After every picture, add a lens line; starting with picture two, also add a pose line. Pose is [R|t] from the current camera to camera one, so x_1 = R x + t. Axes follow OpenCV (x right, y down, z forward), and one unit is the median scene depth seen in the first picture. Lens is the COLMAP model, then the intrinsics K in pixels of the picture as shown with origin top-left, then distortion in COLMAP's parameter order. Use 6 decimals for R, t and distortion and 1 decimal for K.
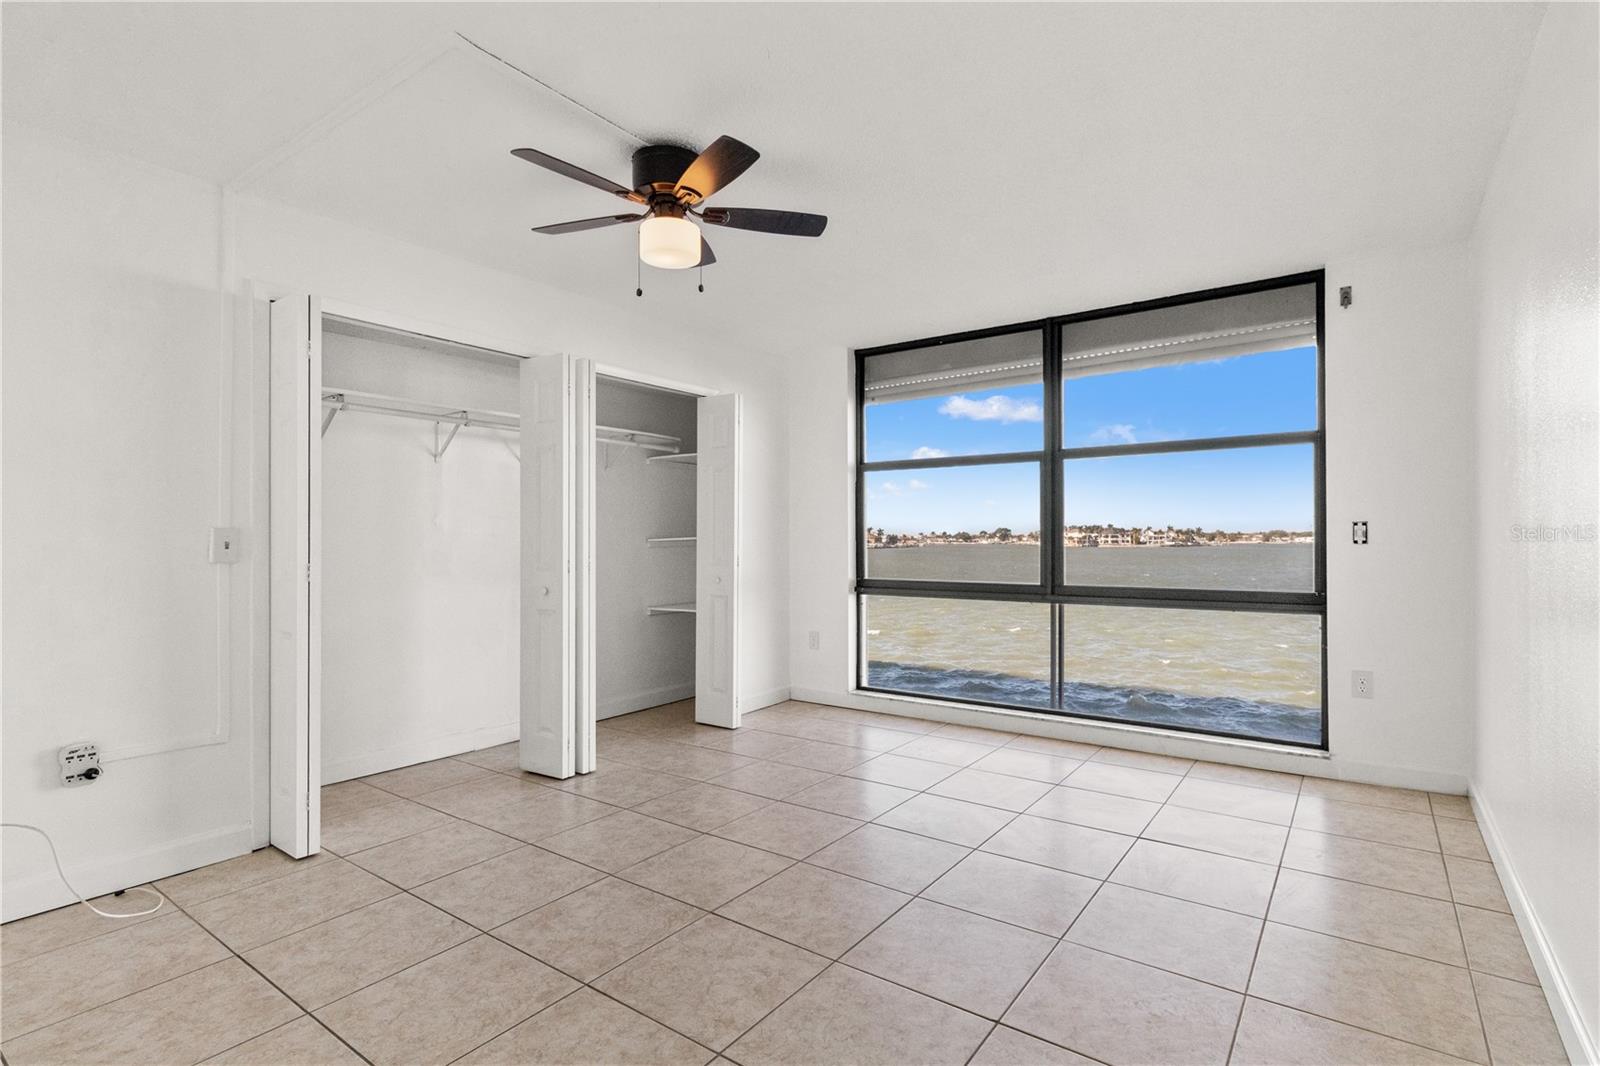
lens RADIAL K [[769.9, 0, 824.2], [0, 769.9, 532.8], [0, 0, 1]] dist [0.001958, 0.000502]
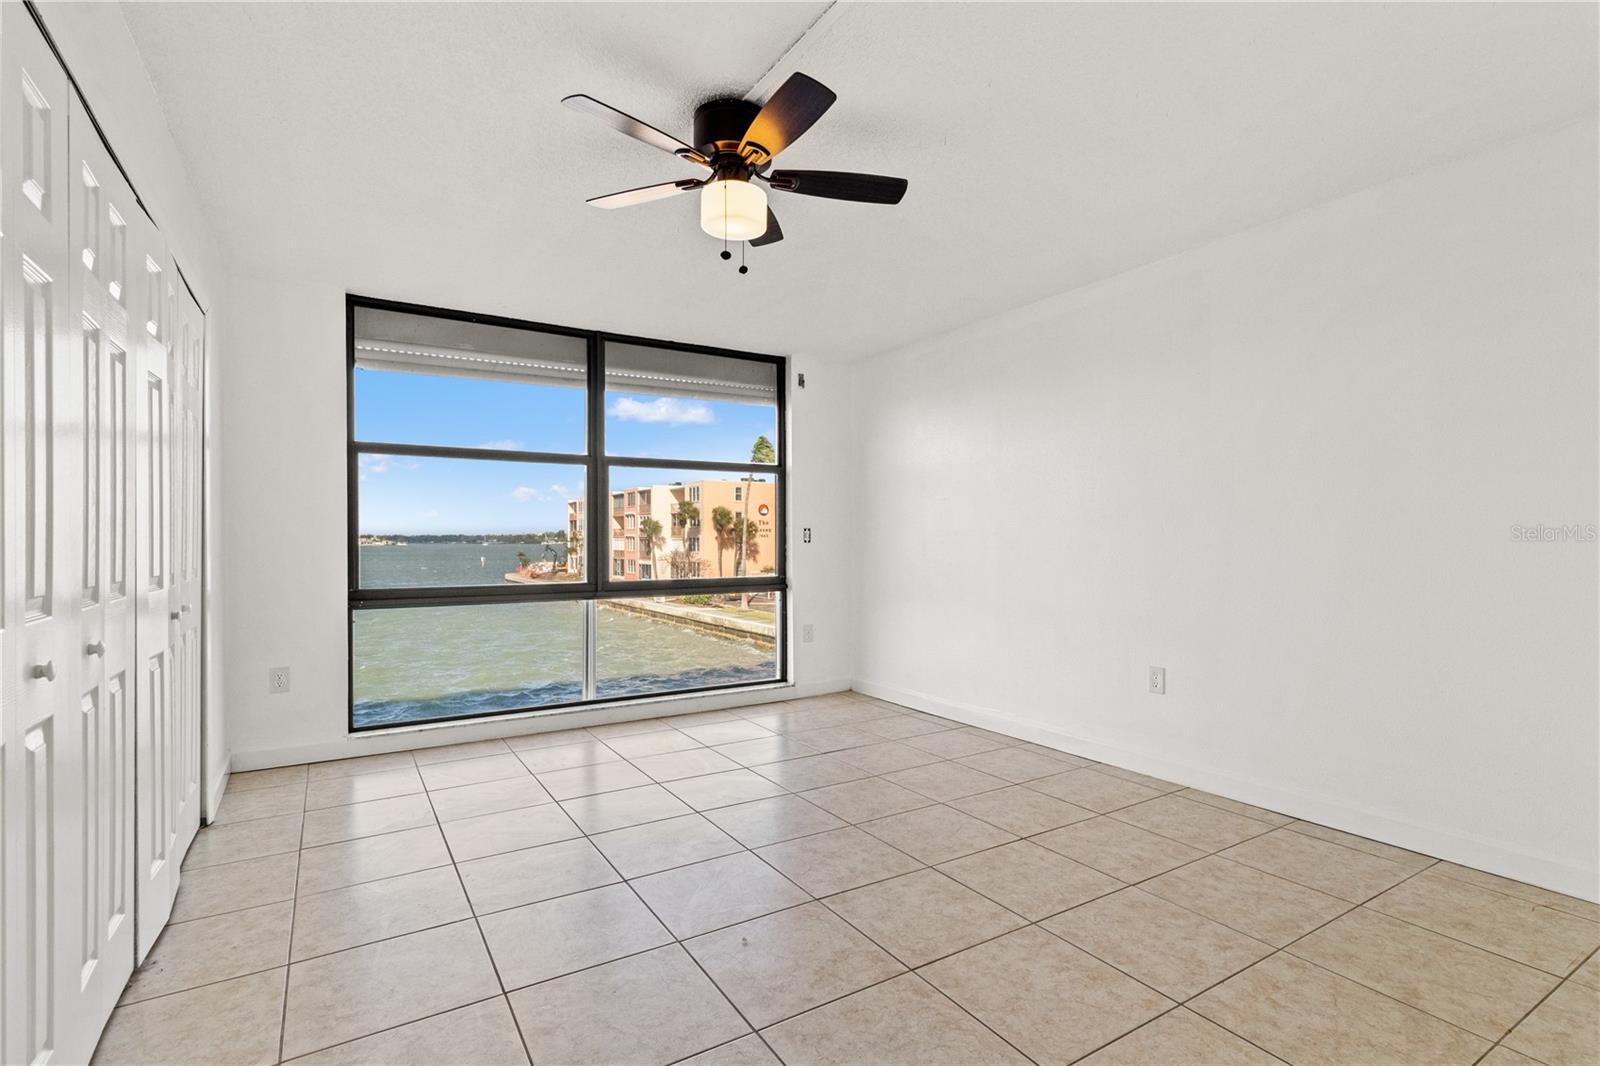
lens RADIAL K [[769.9, 0, 799.7], [0, 769.9, 540.6], [0, 0, 1]] dist [0.001958, 0.000502]
pose [[0.385794, 0.002939, 0.922580, -0.580857], [-0.008208, 0.999966, 0.000247, 0.007510], [-0.922548, -0.007668, 0.385805, 0.330903]]
